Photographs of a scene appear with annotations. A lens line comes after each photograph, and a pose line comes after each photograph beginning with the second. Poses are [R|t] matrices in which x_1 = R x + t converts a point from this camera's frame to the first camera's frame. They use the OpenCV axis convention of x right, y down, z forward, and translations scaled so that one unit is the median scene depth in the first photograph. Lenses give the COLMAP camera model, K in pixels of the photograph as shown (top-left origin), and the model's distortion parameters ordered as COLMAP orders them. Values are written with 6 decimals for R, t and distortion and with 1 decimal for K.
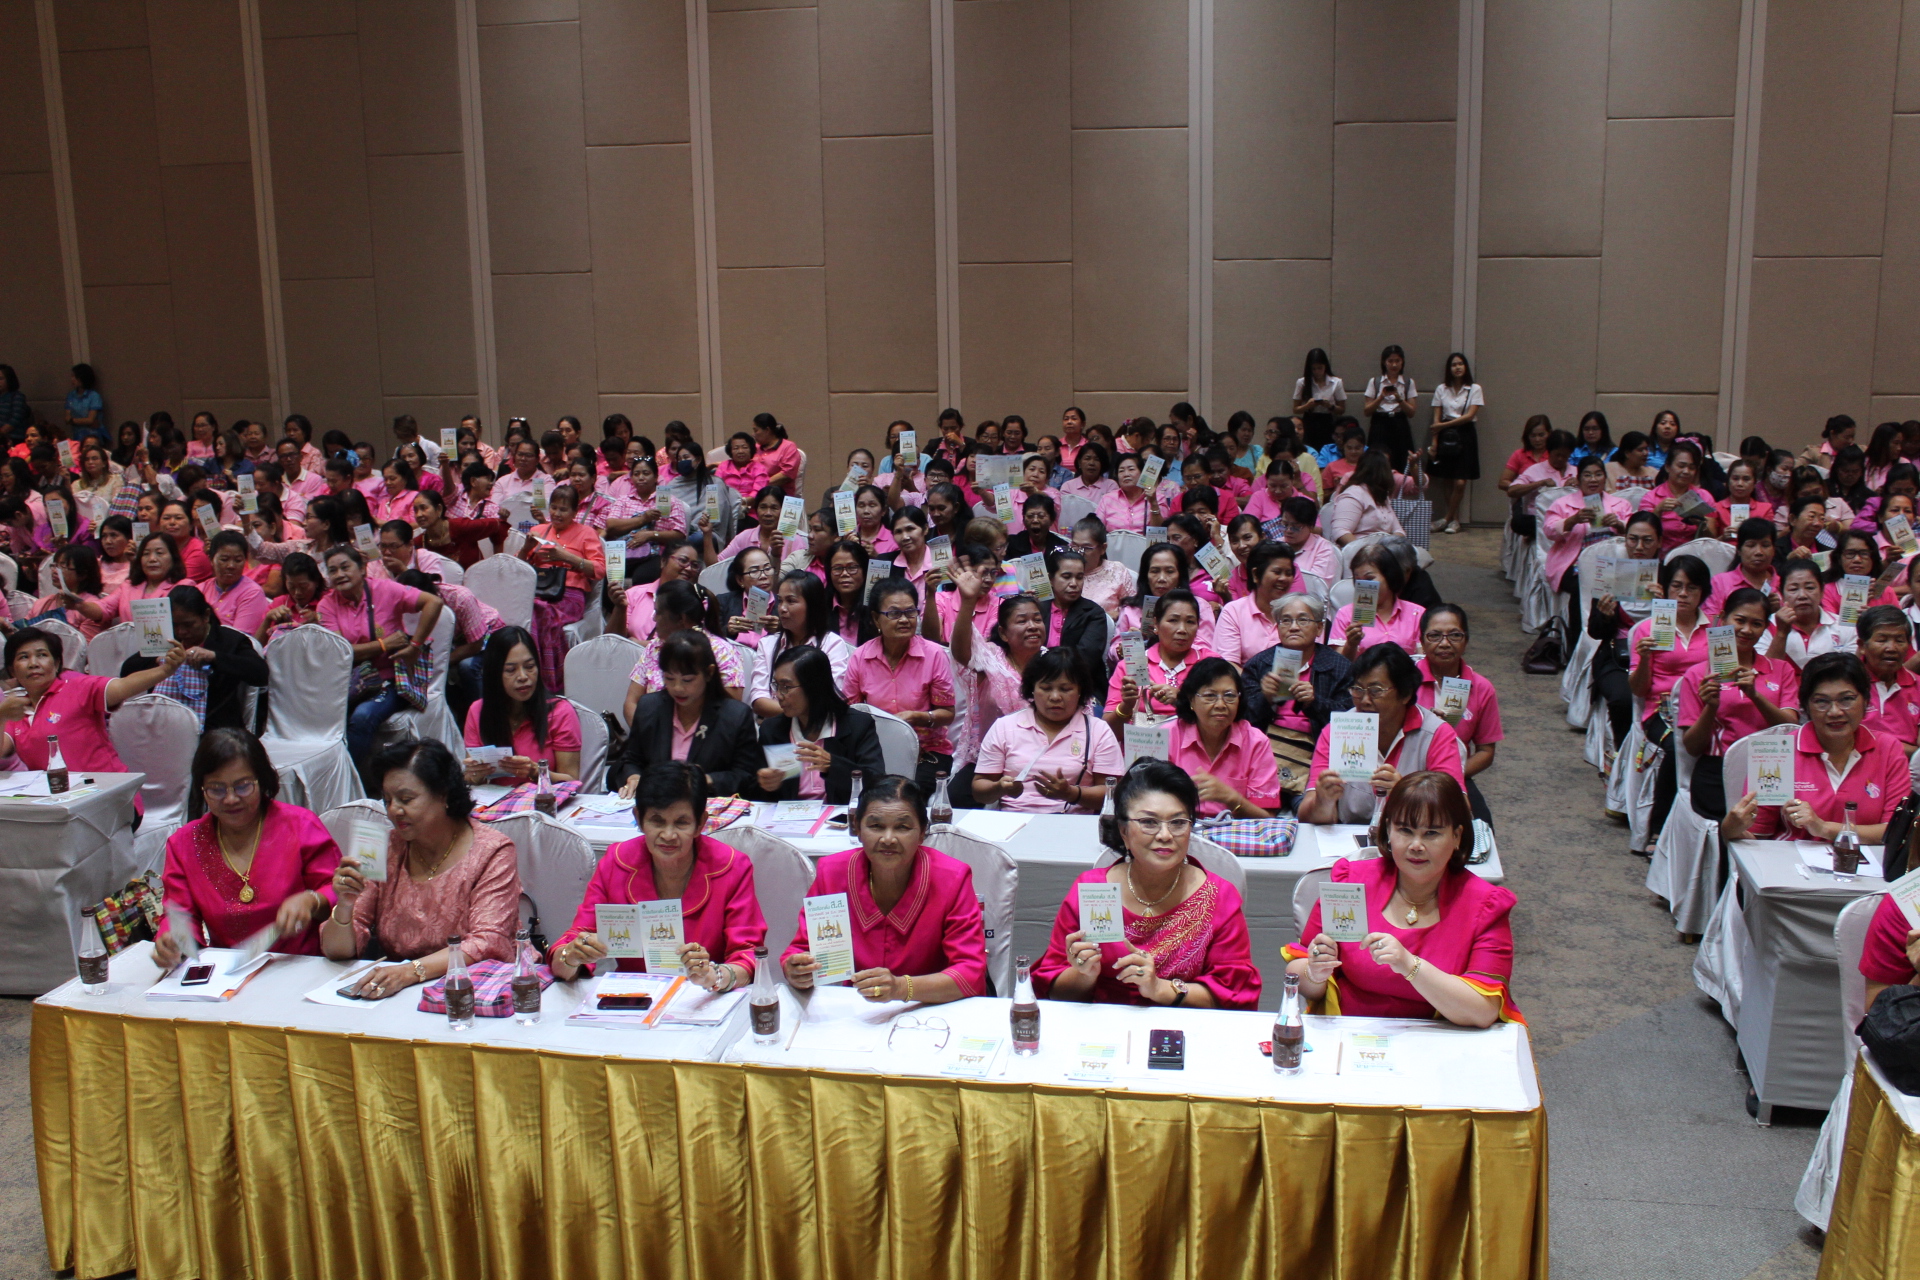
lens RADIAL K [[1878.8, 0, 952.8], [0, 1878.8, 644.1], [0, 0, 1]] dist [-0.140843, 0.157562]
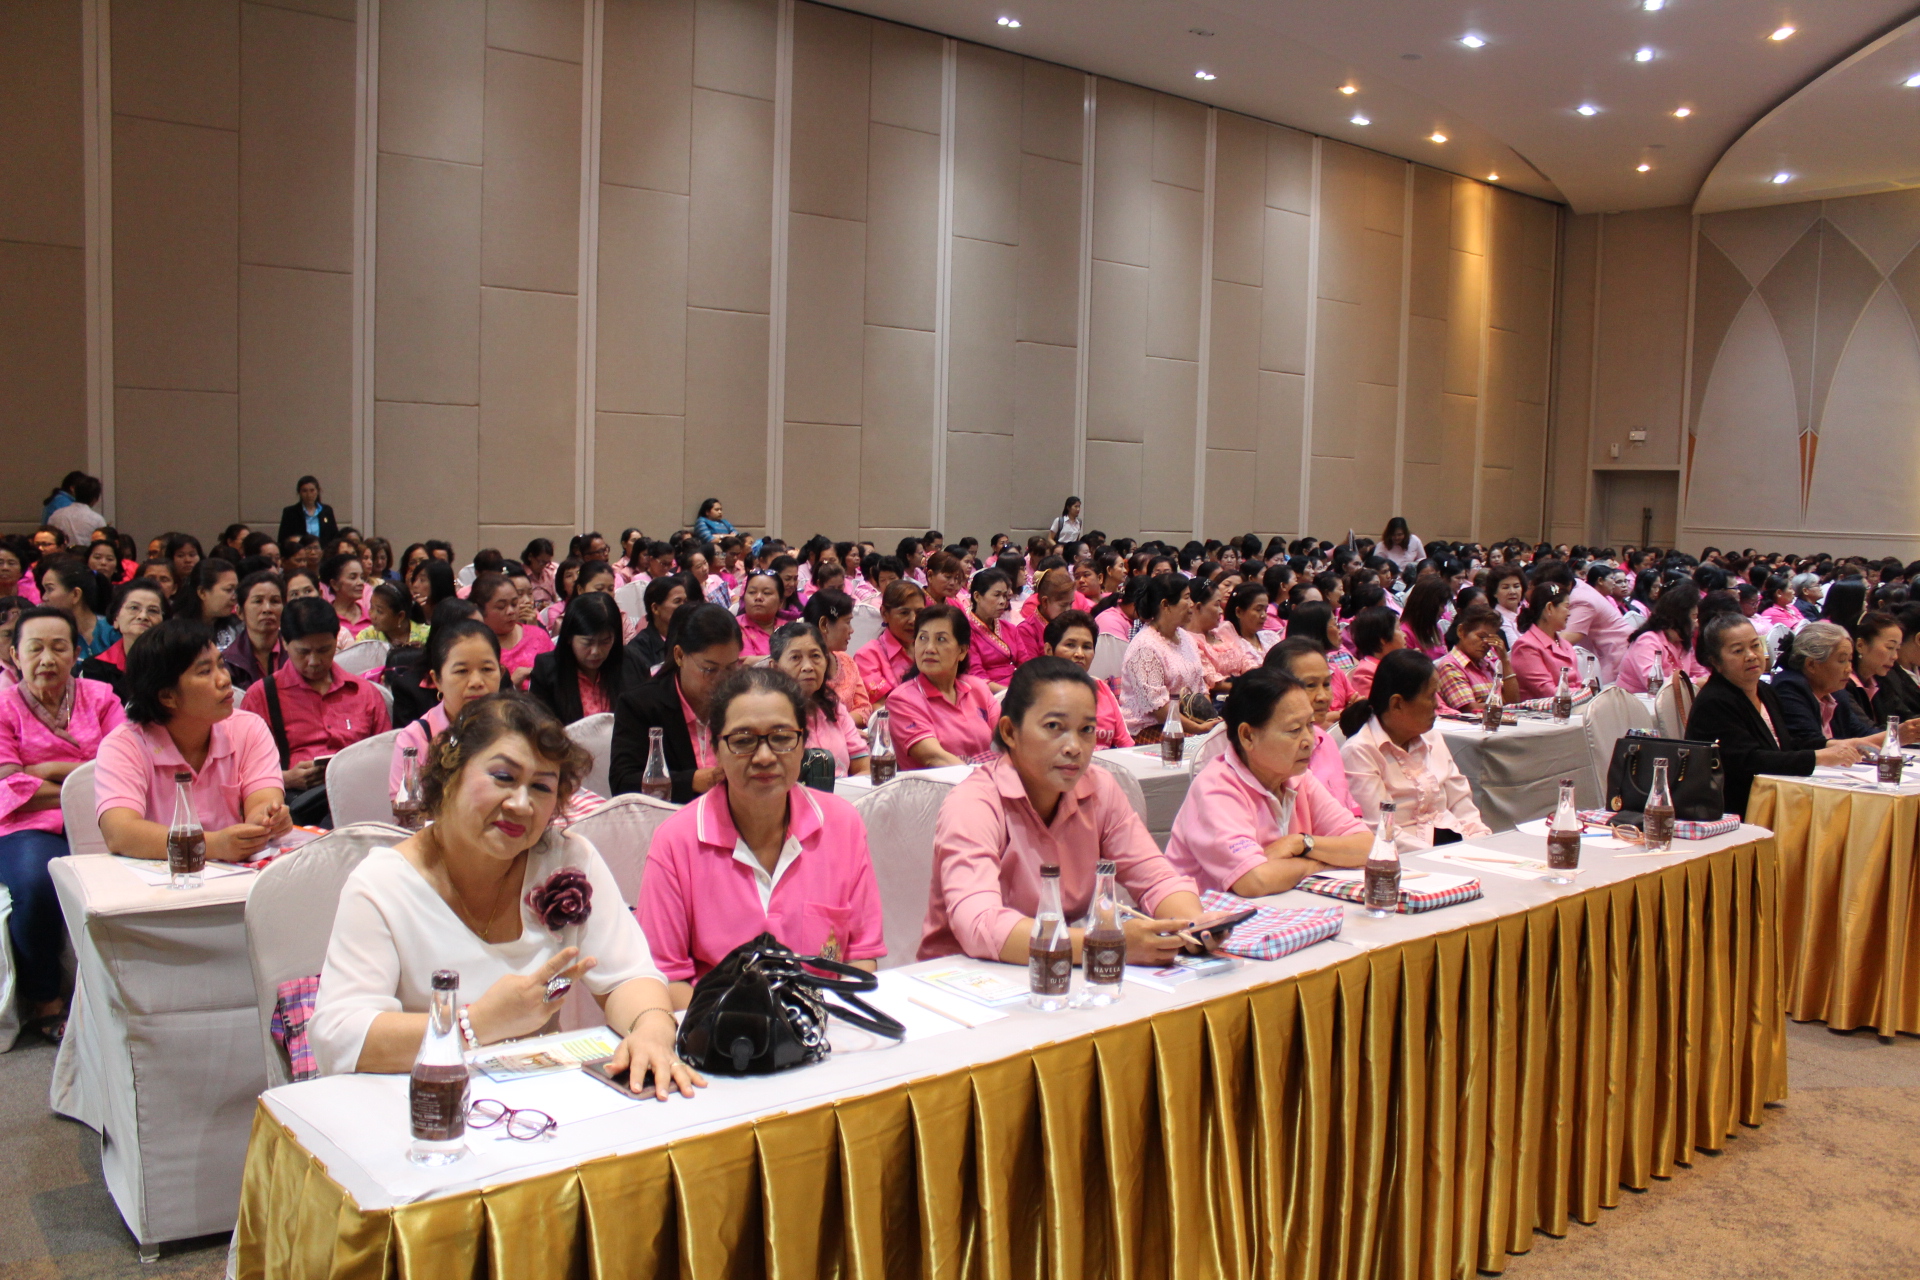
lens RADIAL K [[1588.2, 0, 956.1], [0, 1588.2, 649.2], [0, 0, 1]] dist [-0.165259, 0.150351]
pose [[0.635487, -0.036608, 0.771244, -1.796703], [0.124568, 0.990651, -0.055618, 0.036137], [-0.761997, 0.131417, 0.634106, 0.694502]]
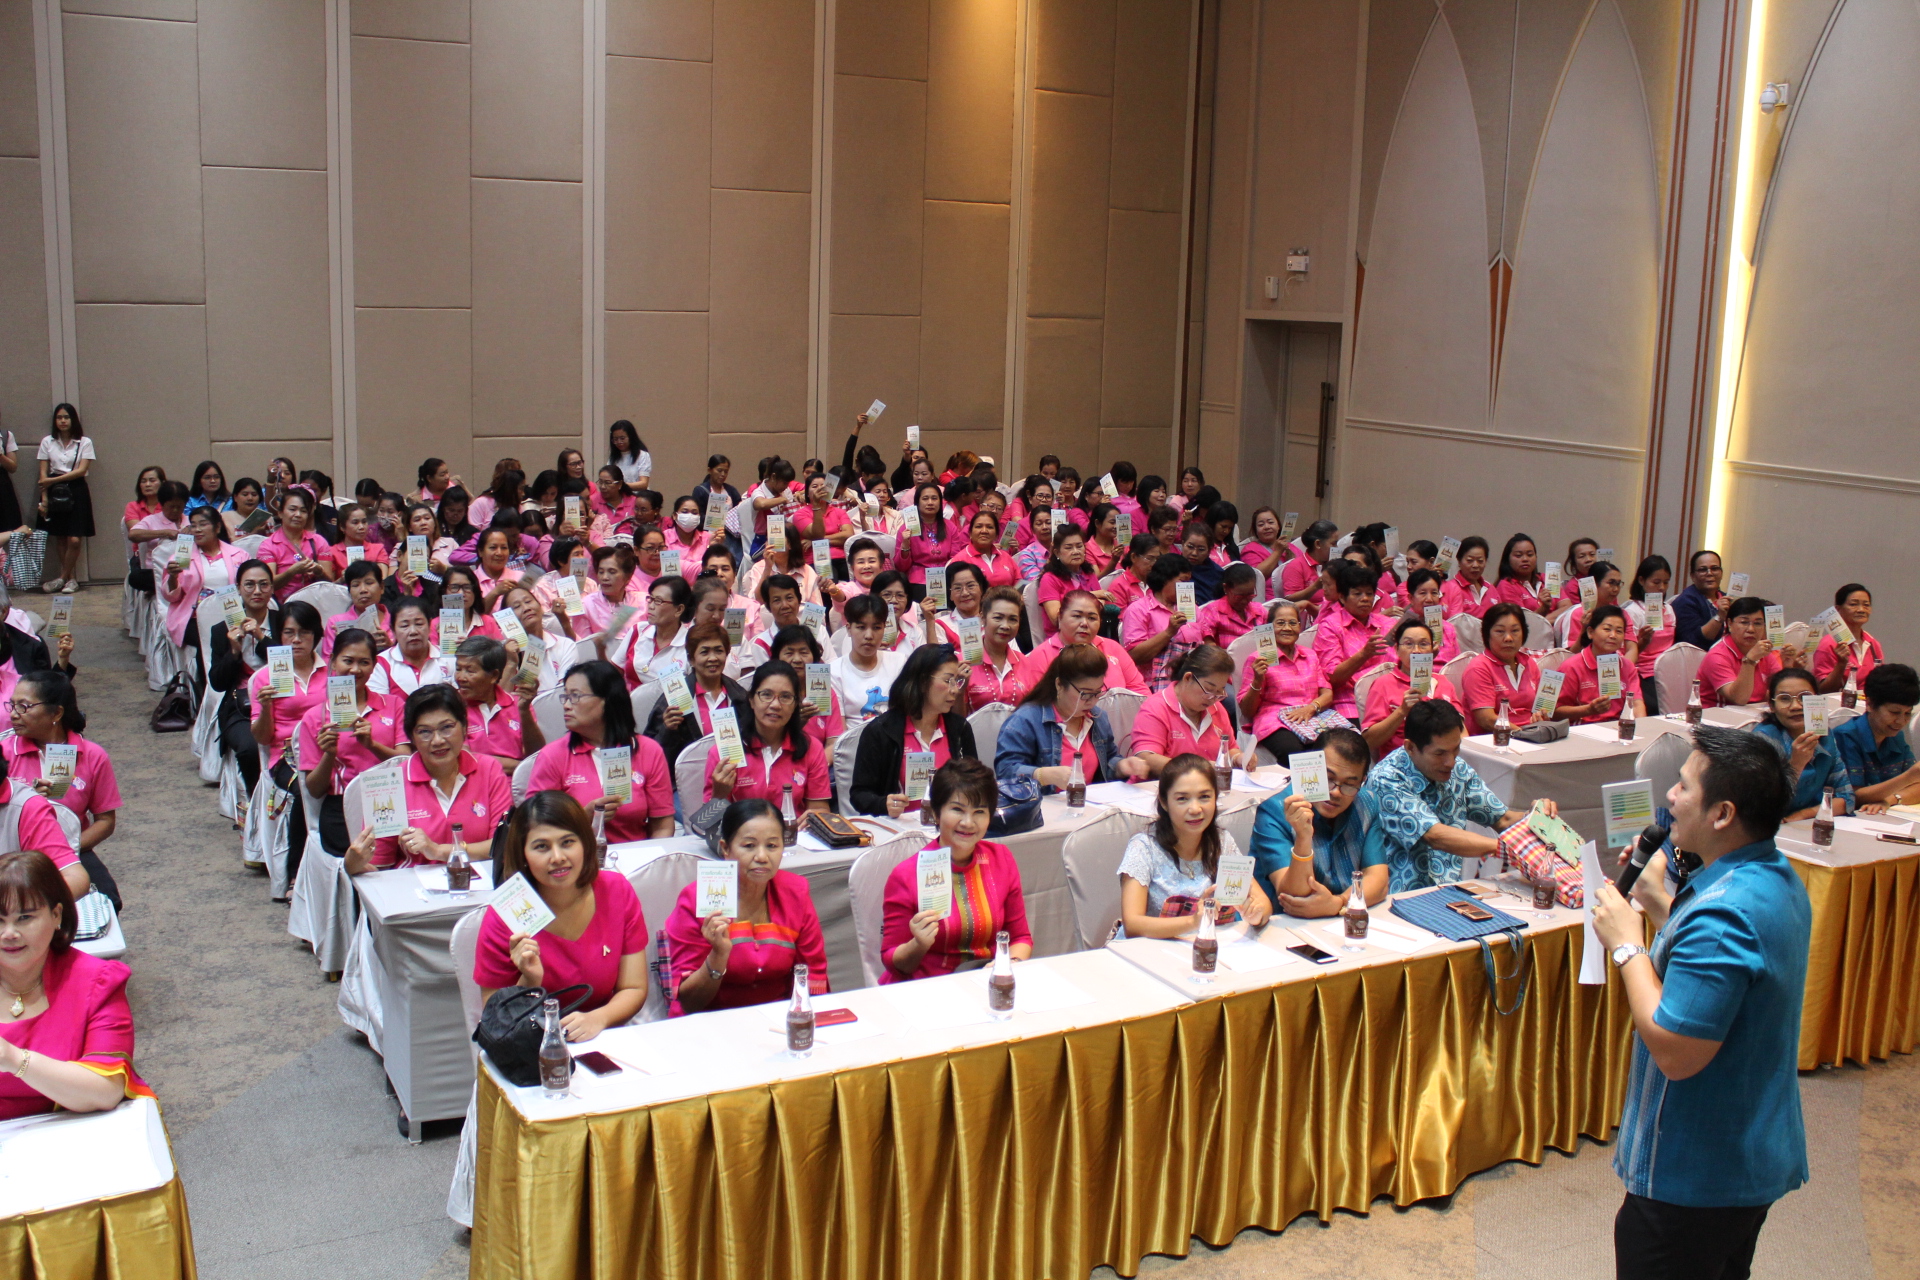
lens RADIAL K [[1880.0, 0, 948.5], [0, 1880.0, 641.1], [0, 0, 1]] dist [-0.137040, 0.149764]
pose [[0.763354, -0.078215, 0.641227, 0.018354], [0.095036, 0.995439, 0.008285, -0.000588], [-0.638951, 0.054615, 0.767306, -0.011374]]
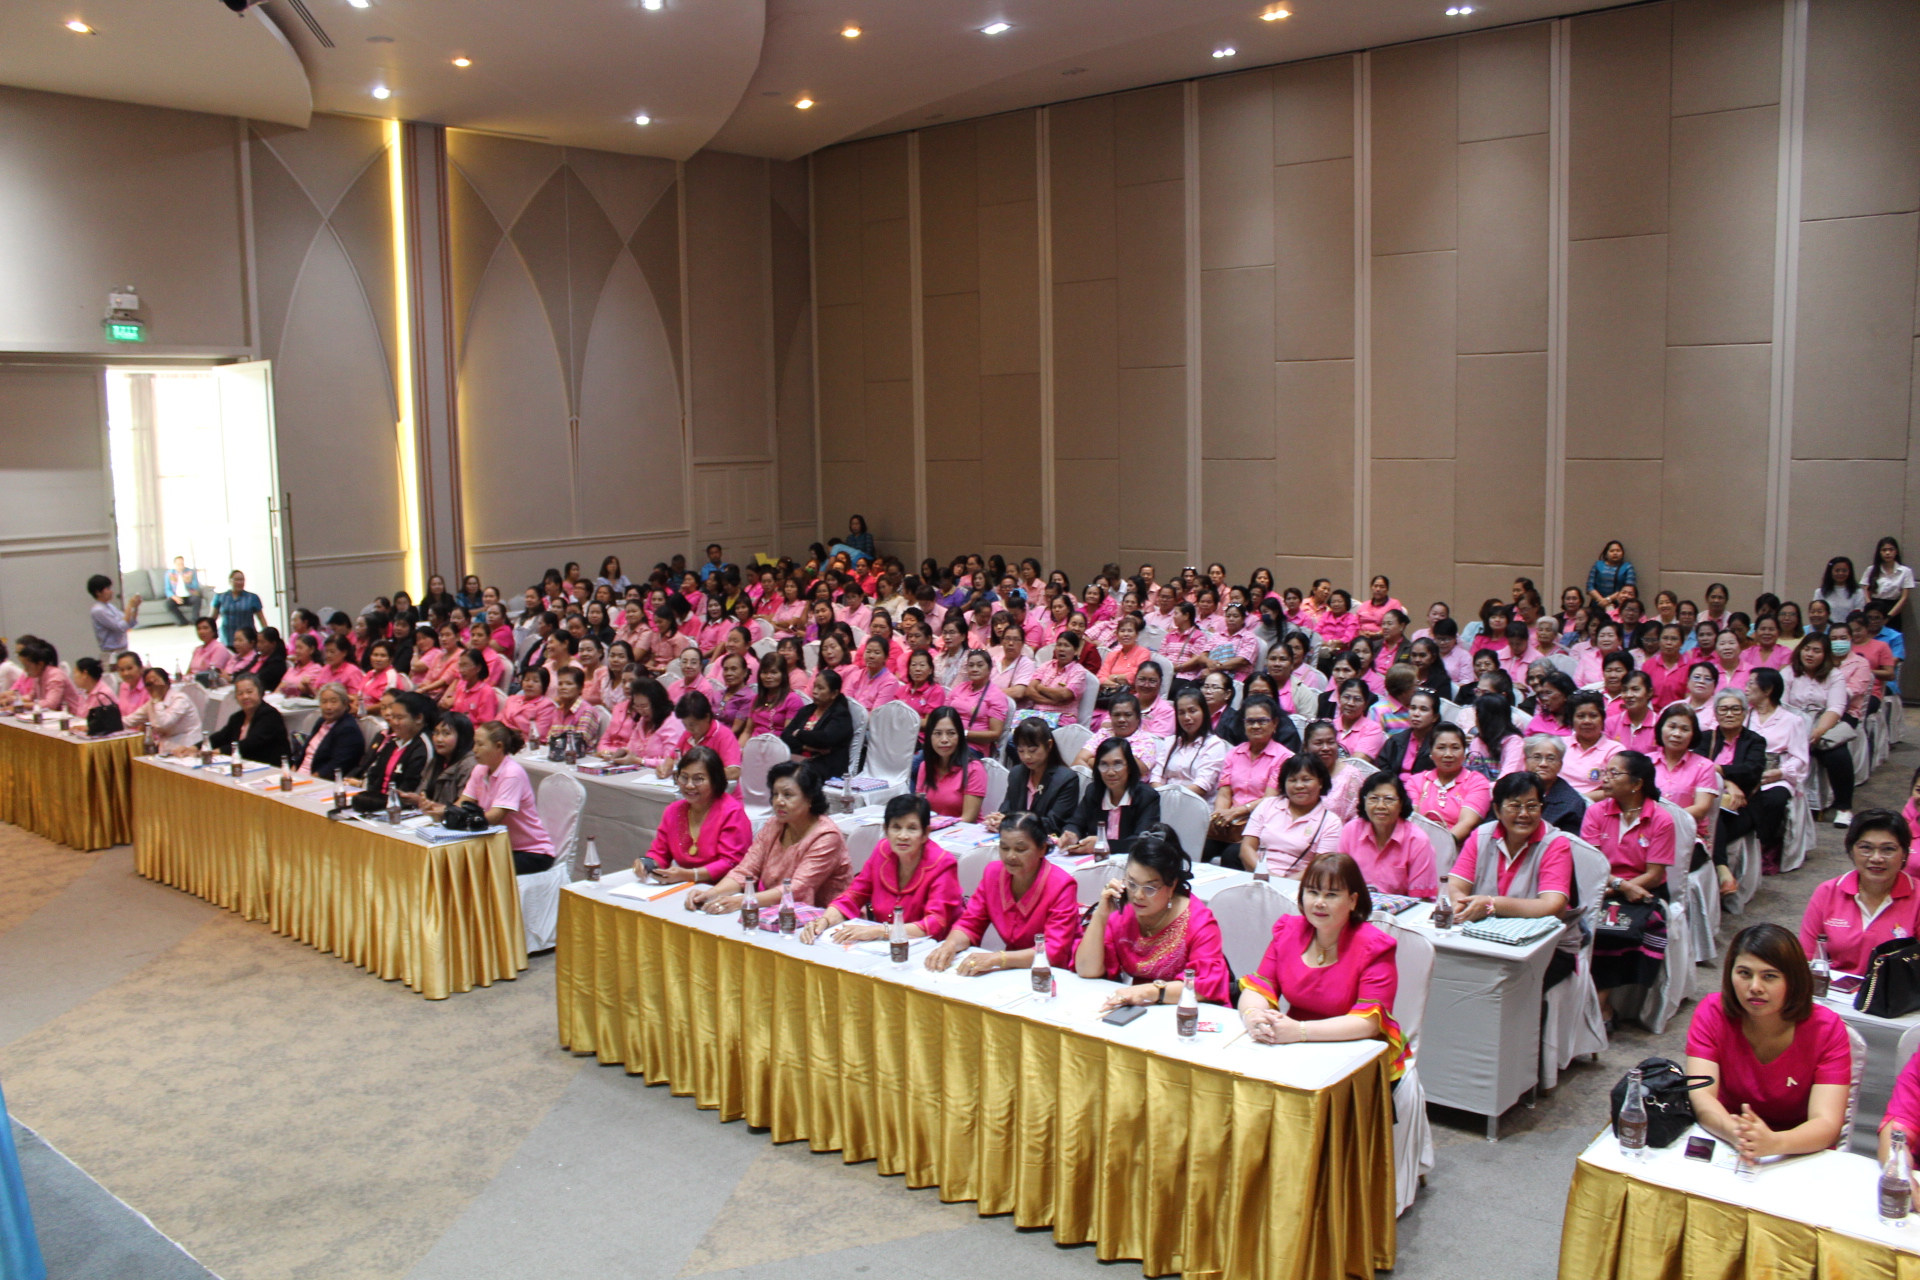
lens RADIAL K [[1588.2, 0, 956.1], [0, 1588.2, 649.2], [0, 0, 1]] dist [-0.165259, 0.150351]
pose [[0.878537, 0.065028, -0.473228, 0.339698], [-0.099086, 0.993951, -0.047369, 0.004306], [0.467285, 0.088506, 0.879666, -0.096963]]
